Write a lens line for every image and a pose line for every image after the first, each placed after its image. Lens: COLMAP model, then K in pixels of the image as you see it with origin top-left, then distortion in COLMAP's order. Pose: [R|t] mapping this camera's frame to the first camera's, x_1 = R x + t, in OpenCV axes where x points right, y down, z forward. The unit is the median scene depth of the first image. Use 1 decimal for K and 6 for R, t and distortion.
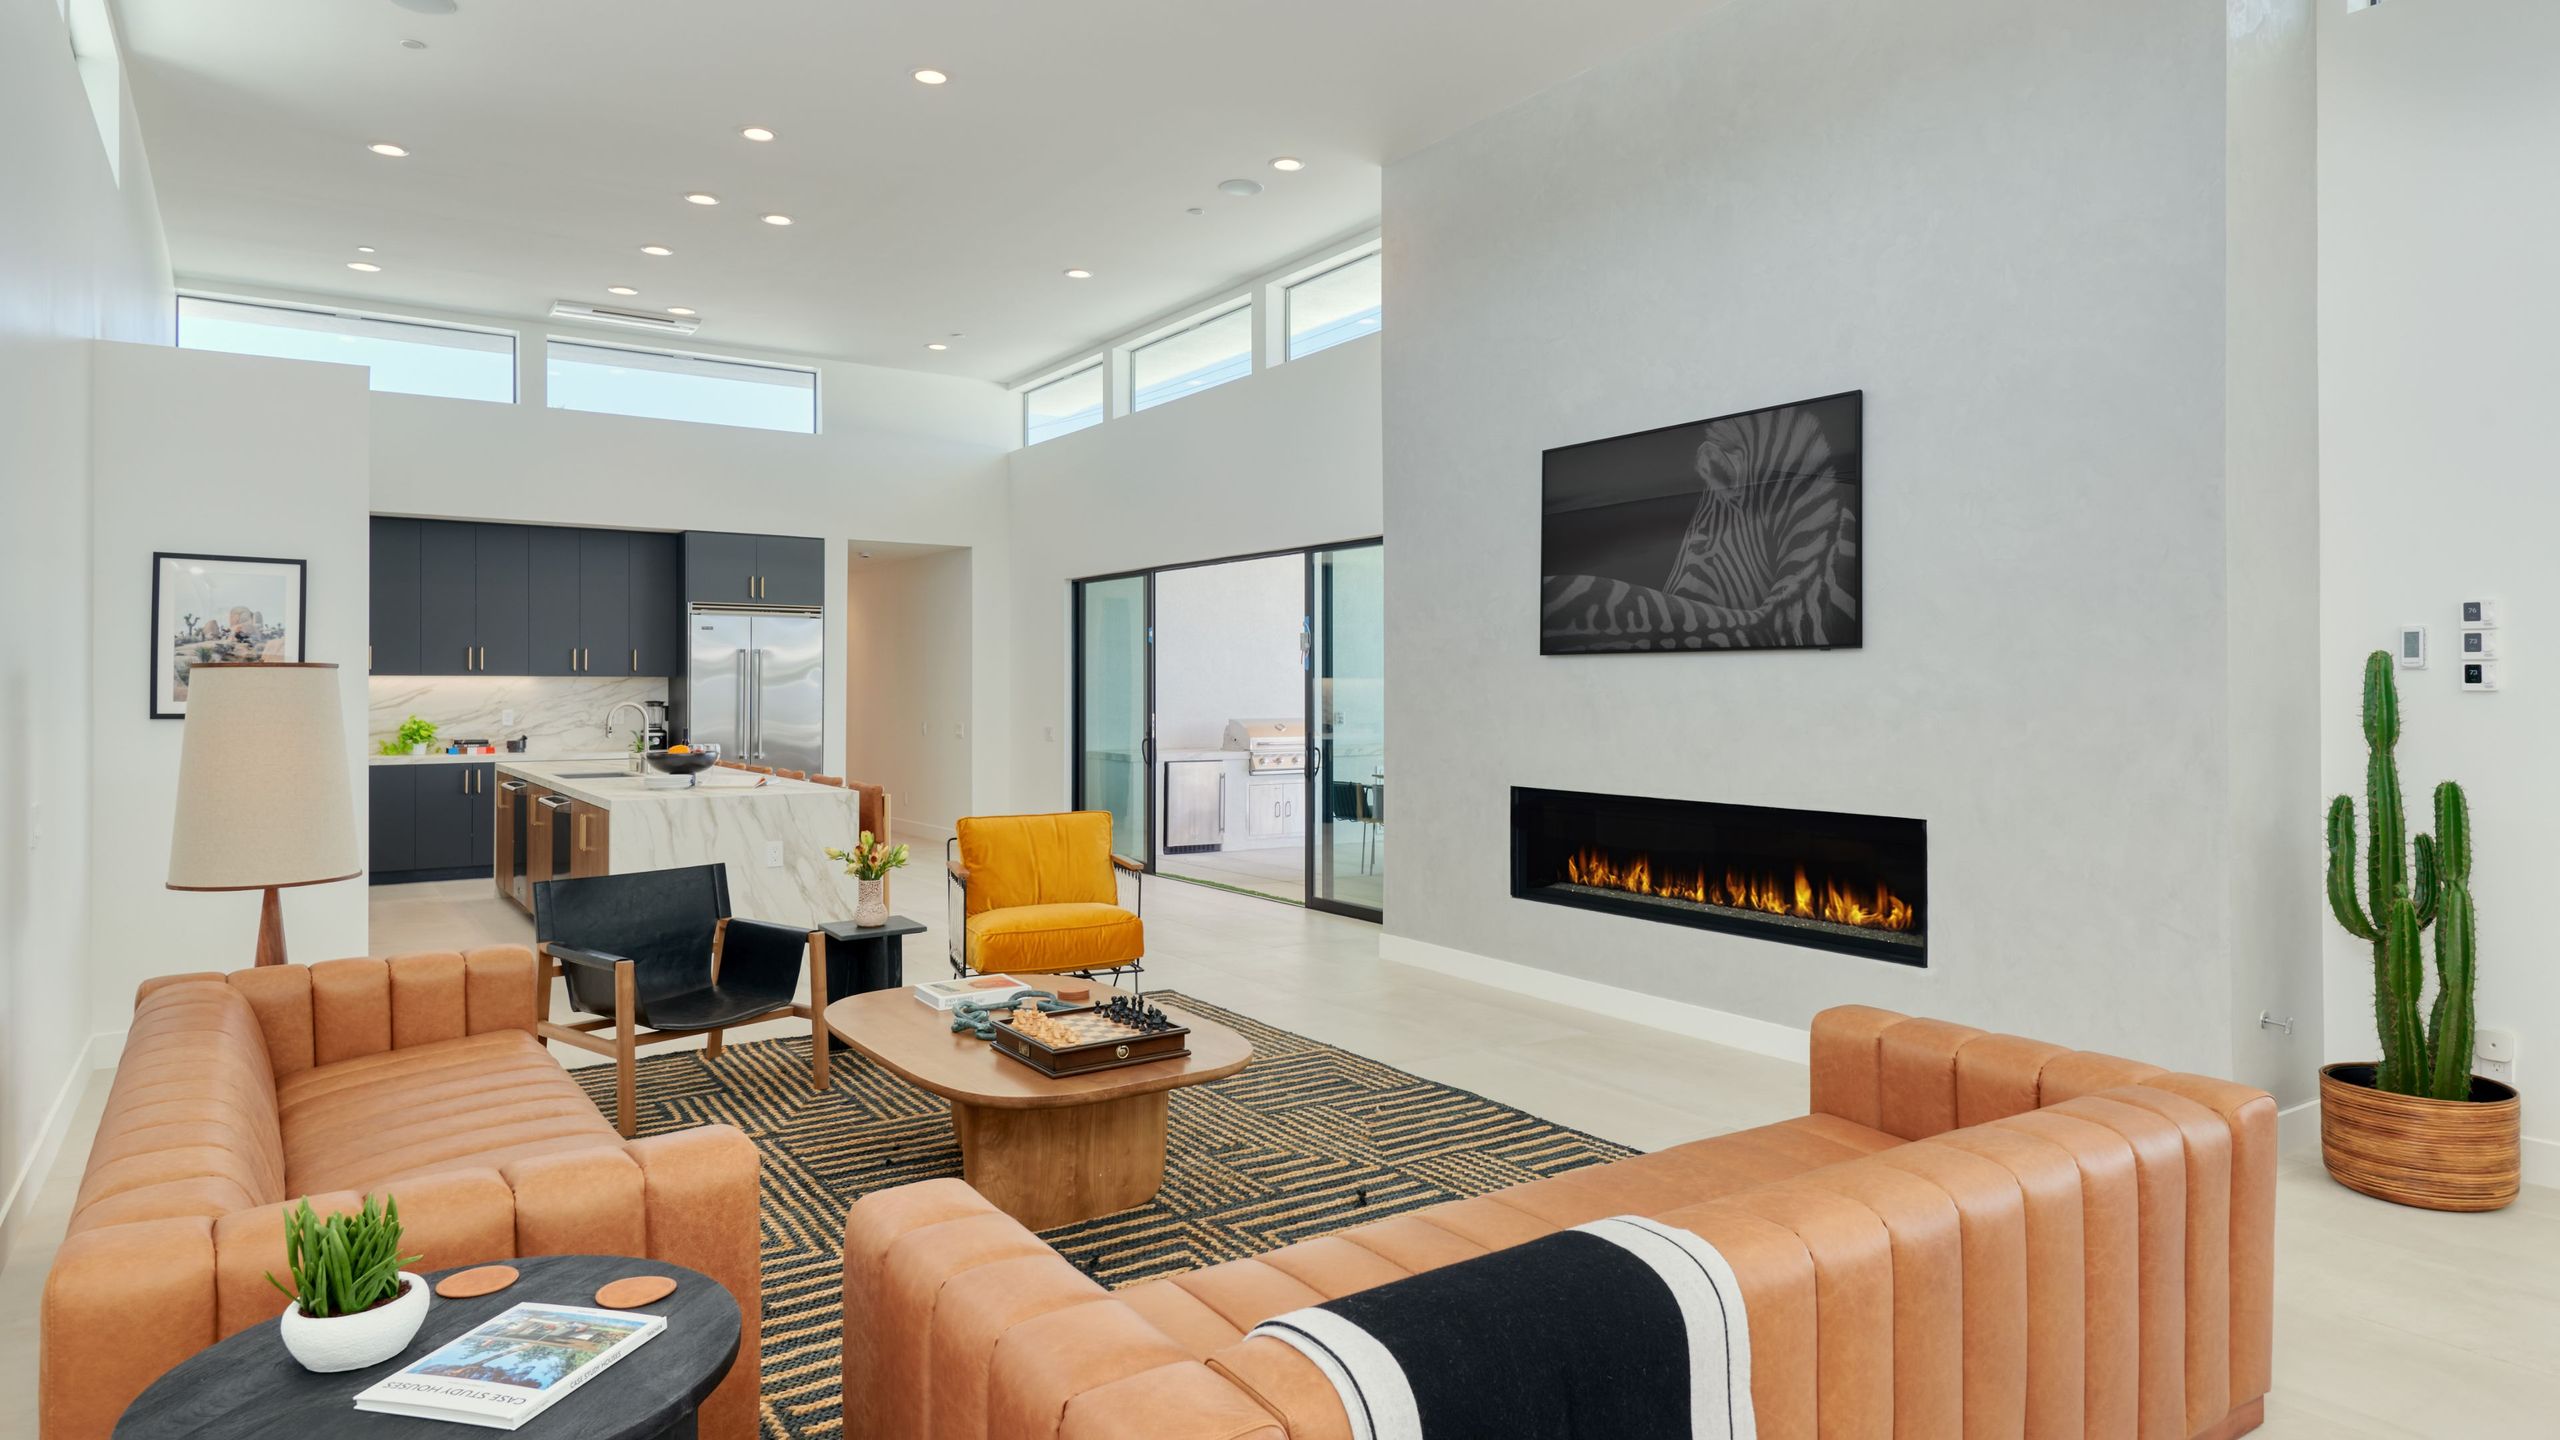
lens RADIAL K [[1482.9, 0, 1294.2], [0, 1482.9, 675.8], [0, 0, 1]] dist [0.060784, 0.000110]
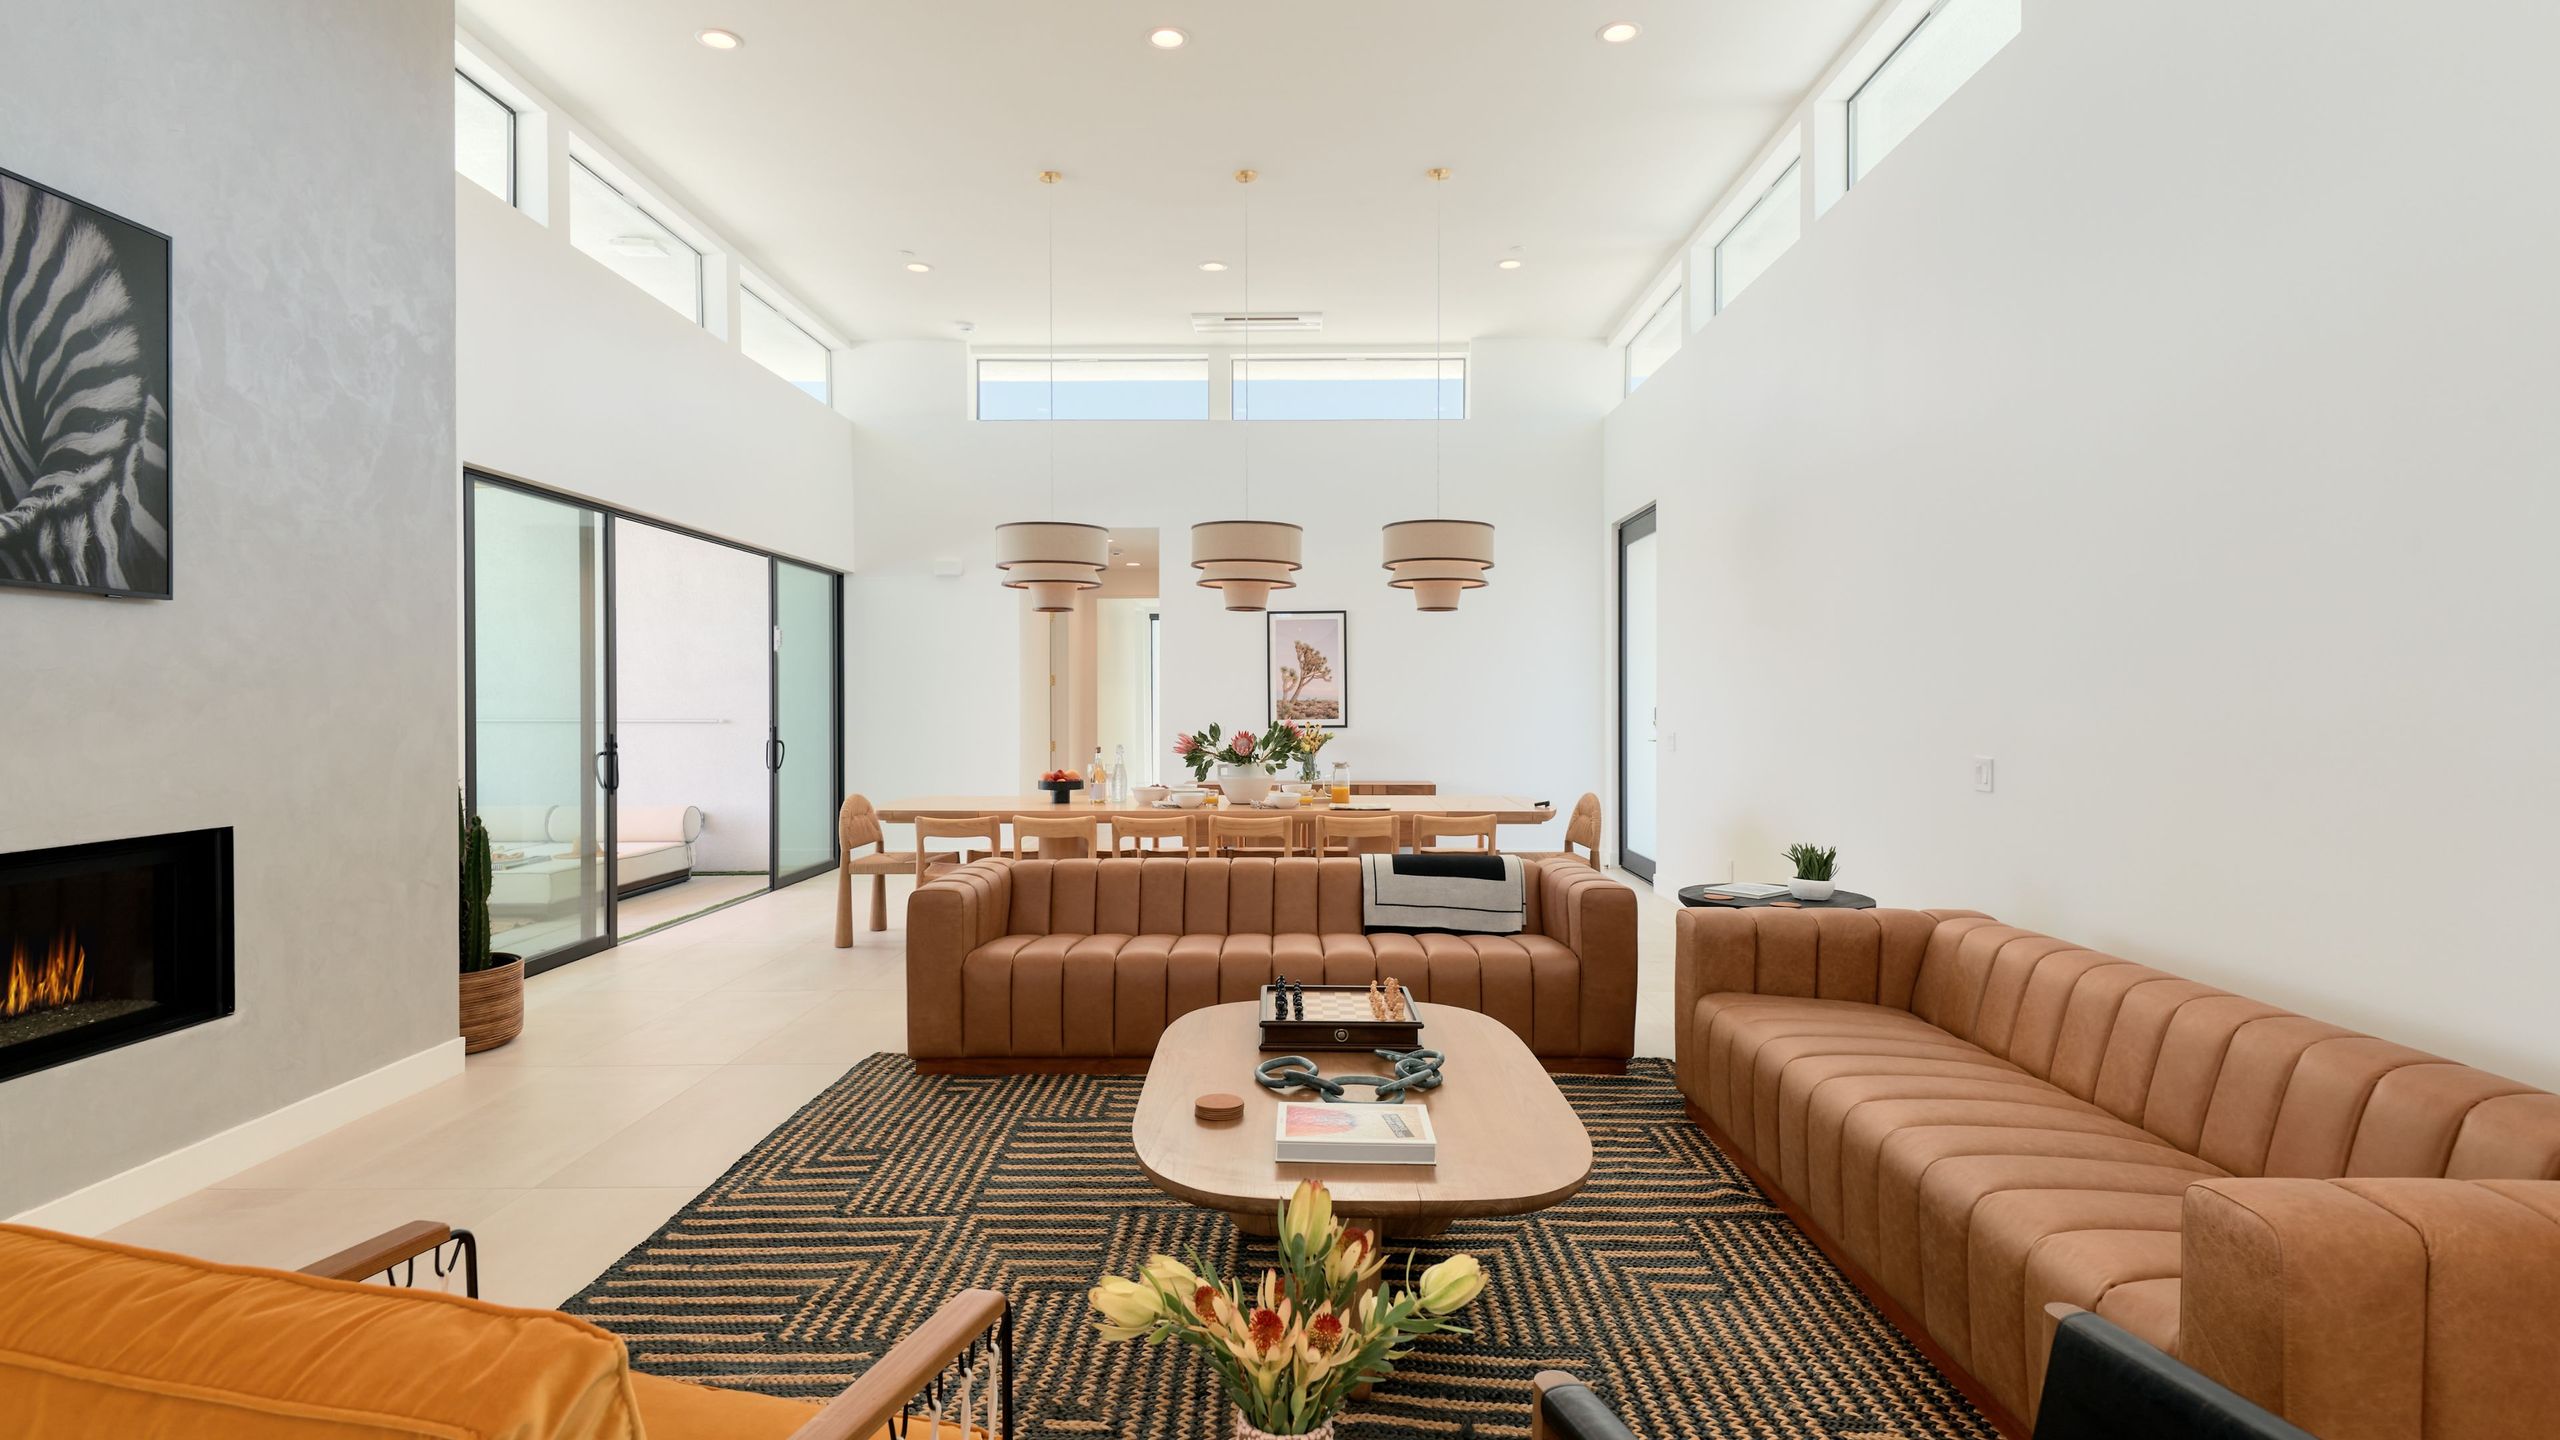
lens RADIAL K [[1307.9, 0, 1278.0], [0, 1307.9, 713.7], [0, 0, 1]] dist [0.030445, -0.020461]
pose [[-0.813540, -0.004528, 0.581491, -0.373932], [-0.003123, 0.999989, 0.003418, 0.028412], [-0.581500, 0.000965, -0.813546, 1.085684]]
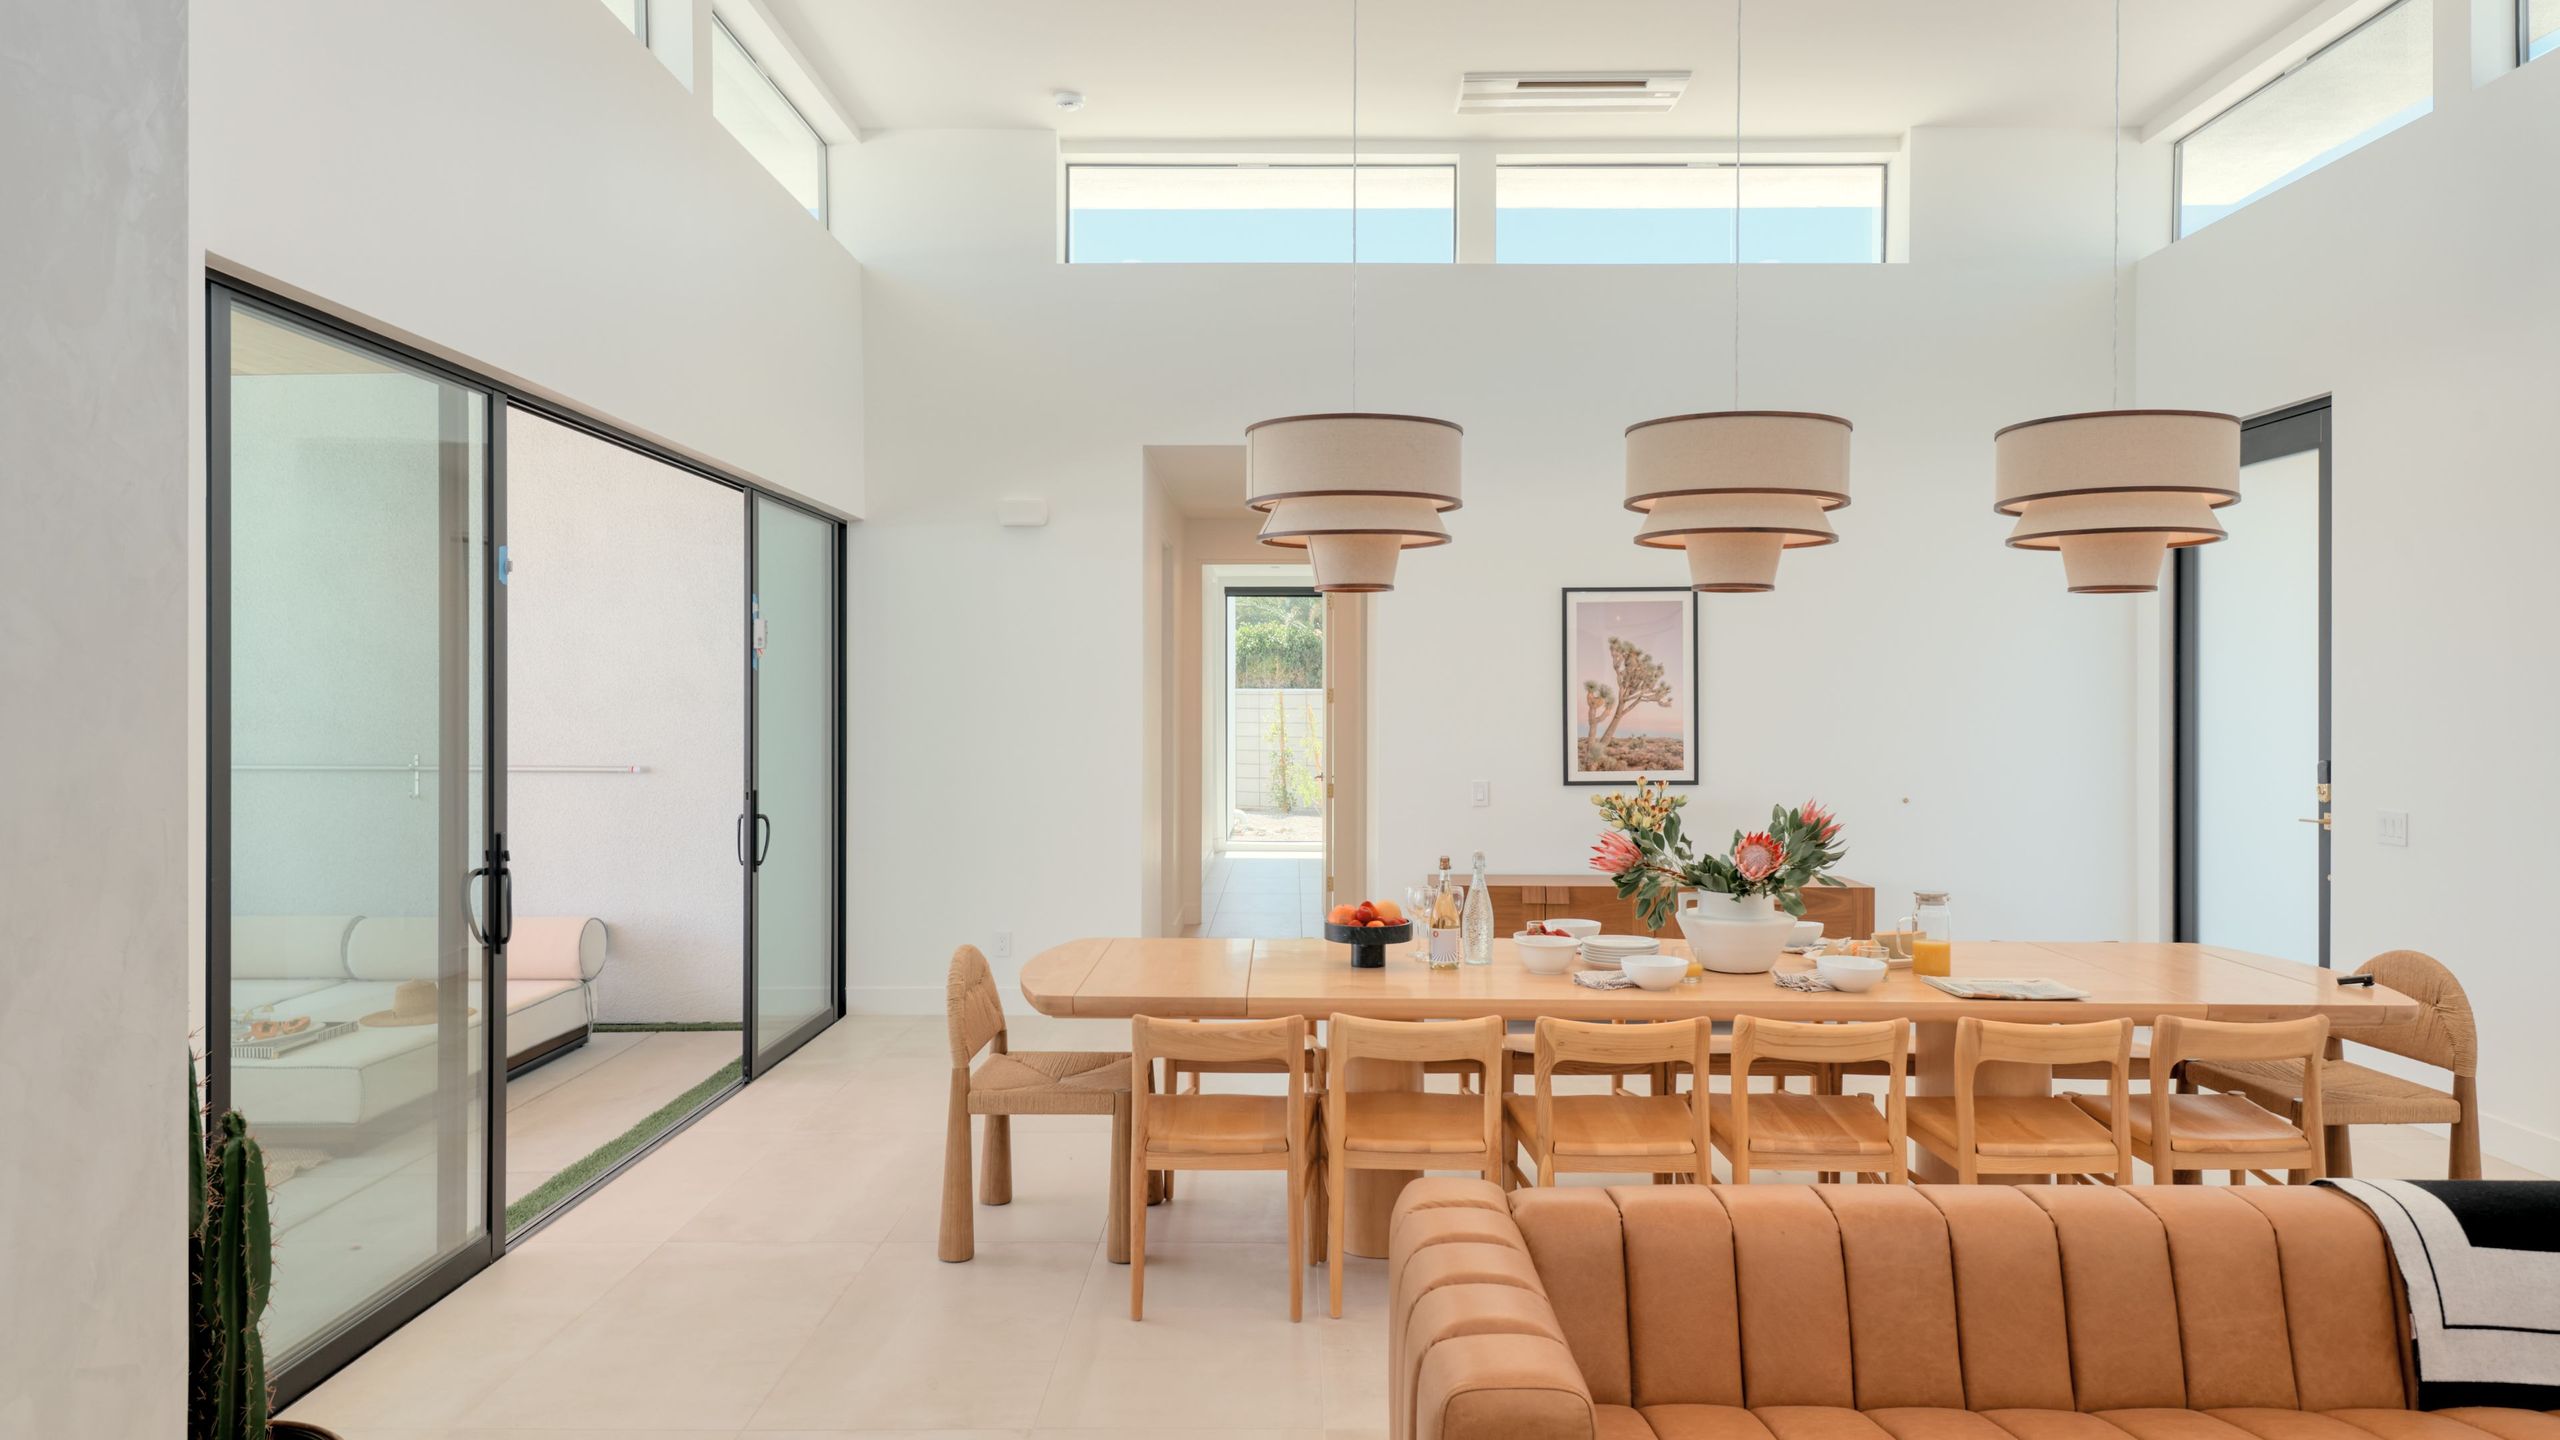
lens RADIAL K [[1703.8, 0, 1284.5], [0, 1703.8, 710.8], [0, 0, 1]] dist [0.010246, 0.001957]
pose [[-0.820062, -0.007669, 0.572224, 0.054809], [-0.007247, 0.999969, 0.003016, -0.006964], [-0.572229, -0.001673, -0.820092, 0.906636]]
